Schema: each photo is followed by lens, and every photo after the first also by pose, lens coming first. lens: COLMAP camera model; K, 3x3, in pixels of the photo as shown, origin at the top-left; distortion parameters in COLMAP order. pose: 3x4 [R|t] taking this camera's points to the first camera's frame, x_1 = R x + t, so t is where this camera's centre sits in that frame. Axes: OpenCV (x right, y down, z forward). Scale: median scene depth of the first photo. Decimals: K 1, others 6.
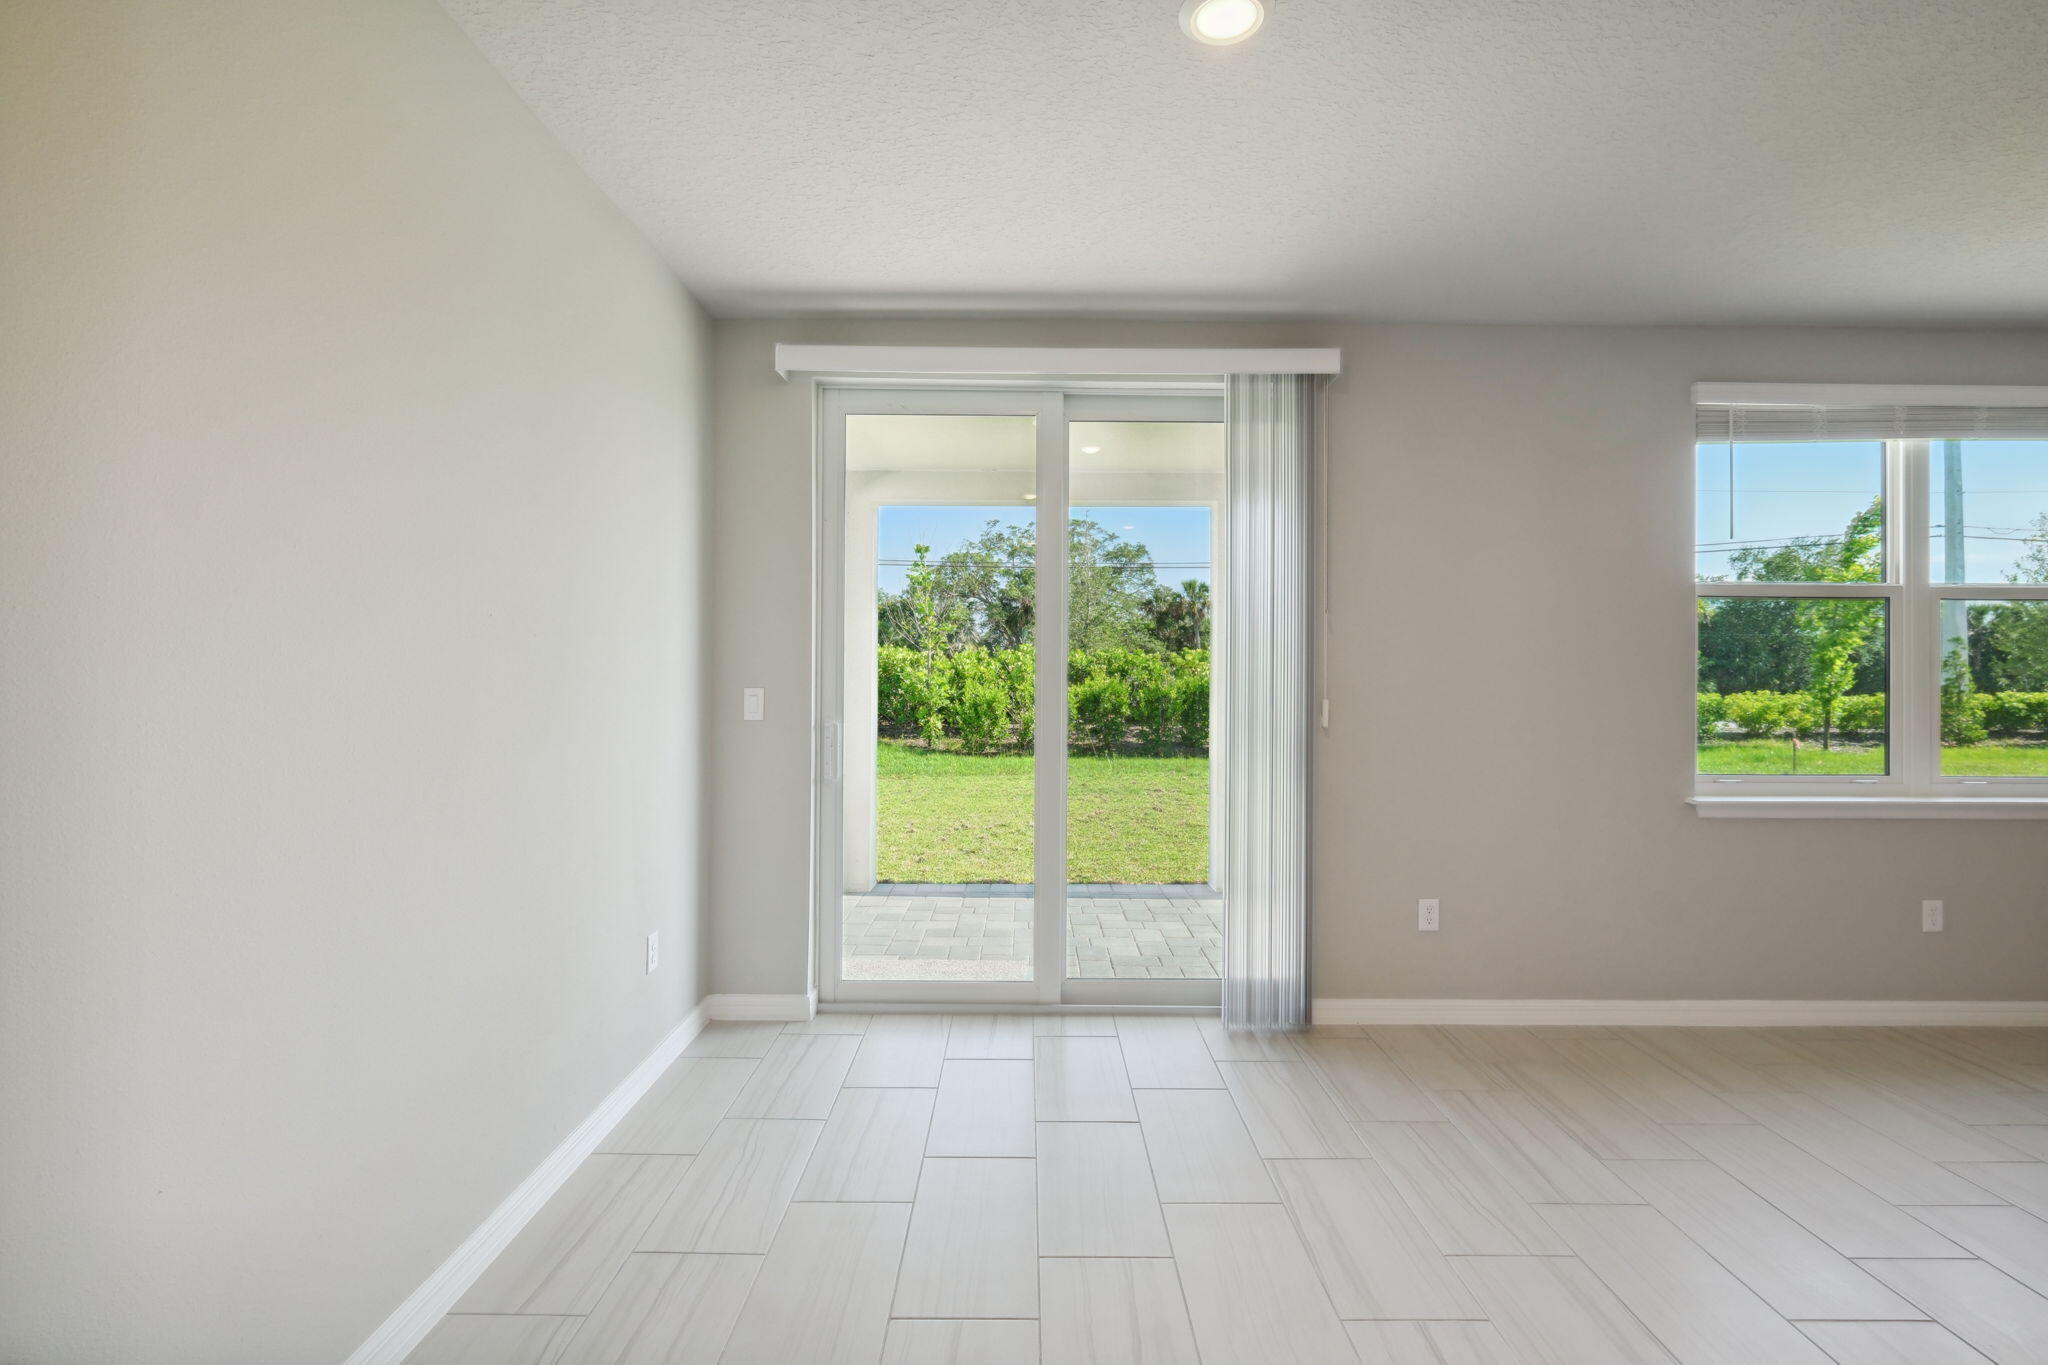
lens RADIAL K [[882.5, 0, 1024.0], [0, 882.5, 682.5], [0, 0, 1]] dist [0.000891, 0.000080]
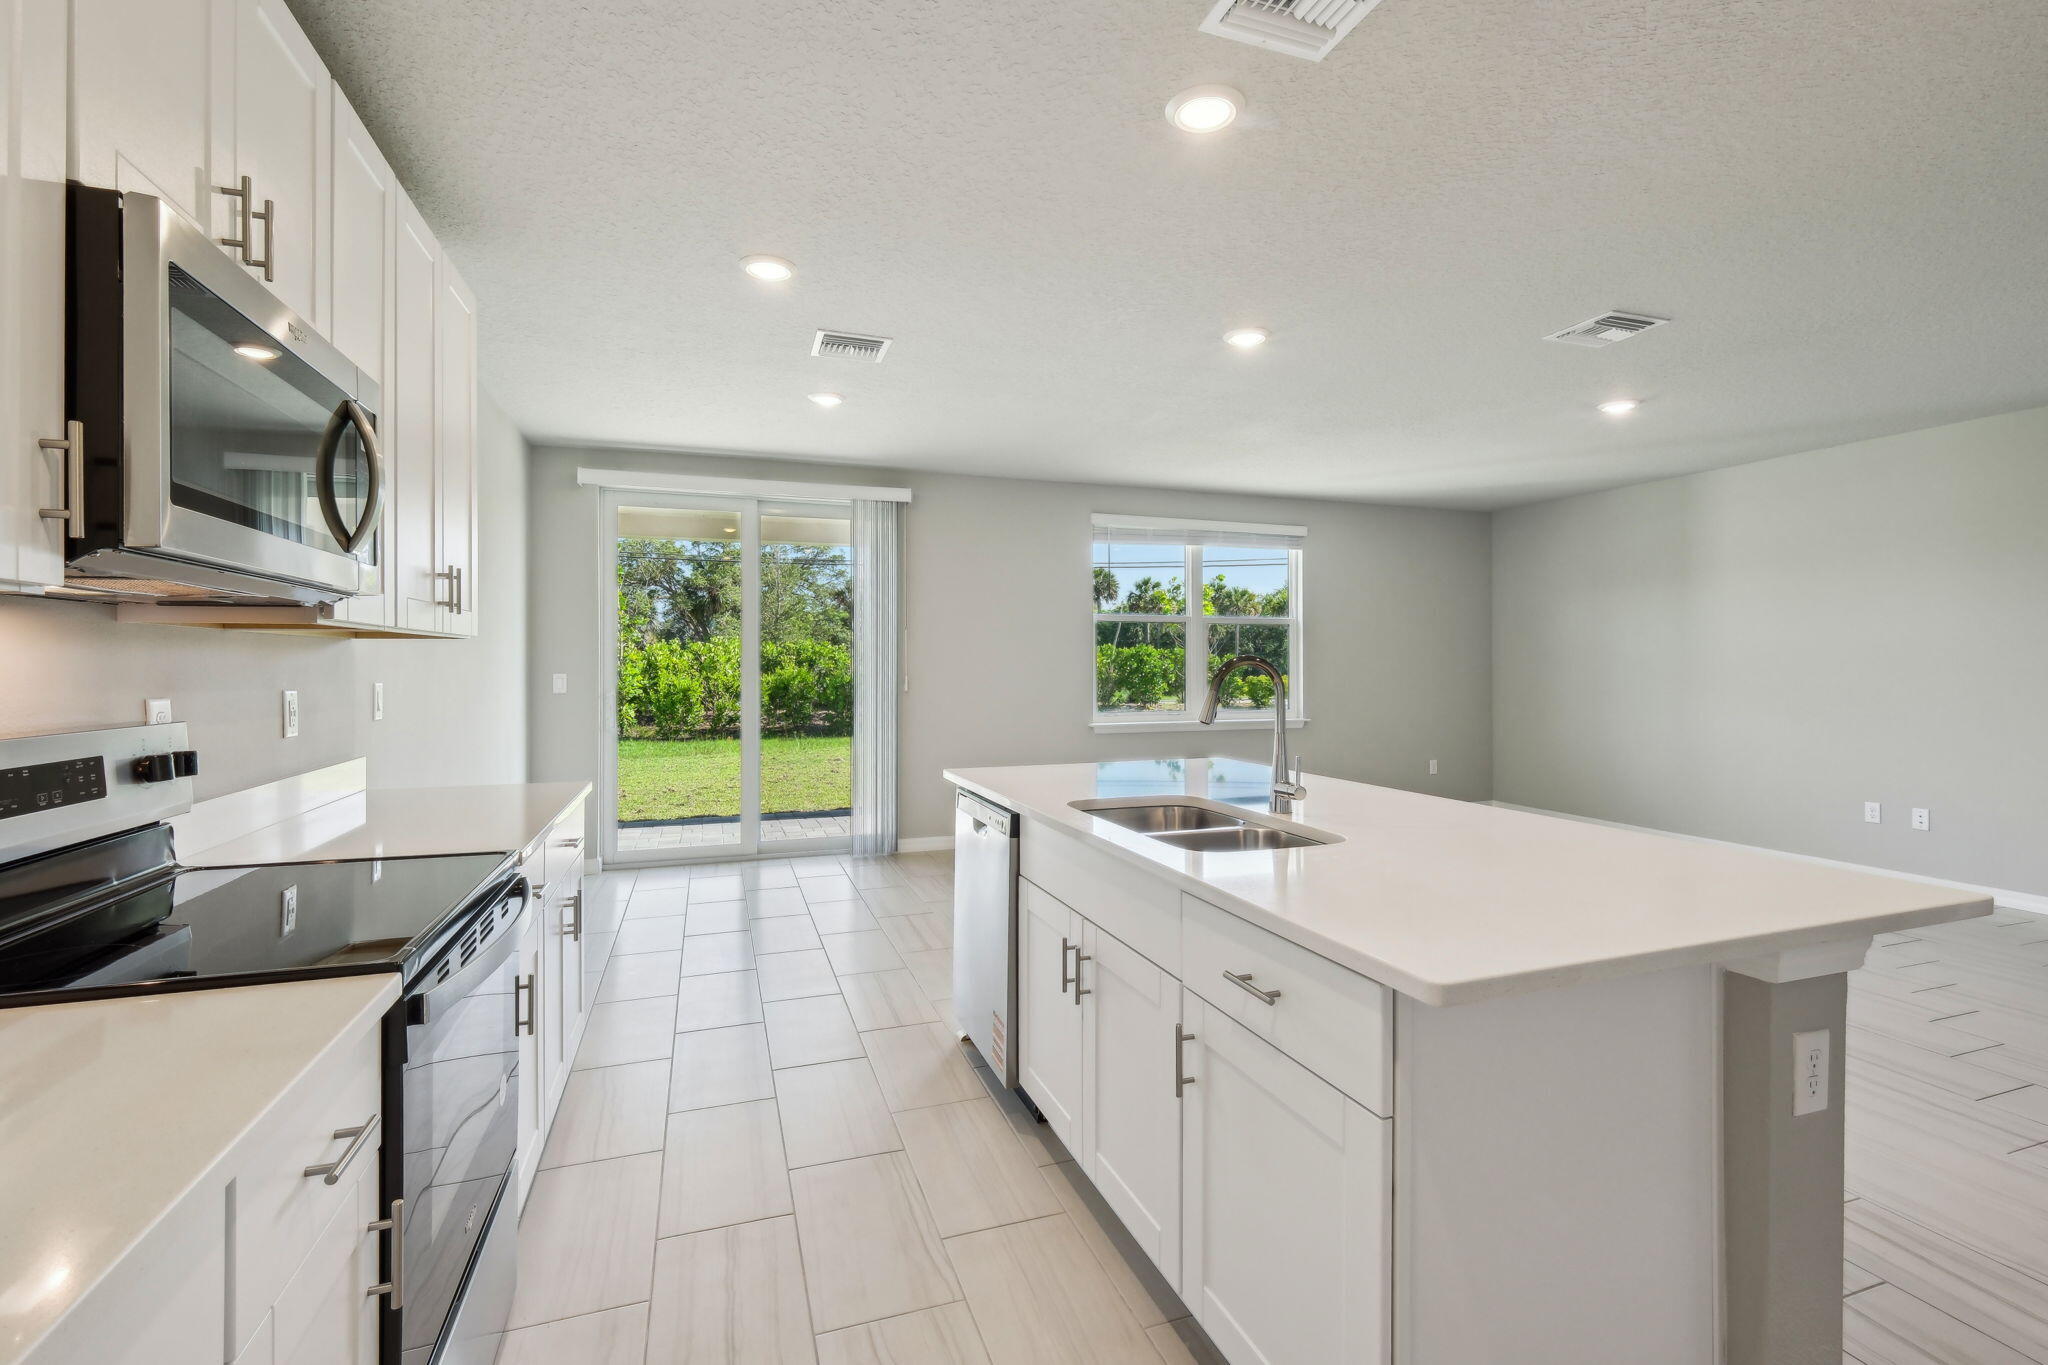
lens RADIAL K [[896.3, 0, 1023.5], [0, 896.3, 667.5], [0, 0, 1]] dist [-0.000256, -0.000302]
pose [[0.943667, -0.008969, 0.330774, -0.008617], [0.010768, 0.999936, -0.003609, 0.002095], [-0.330720, 0.006968, 0.943703, -0.160882]]
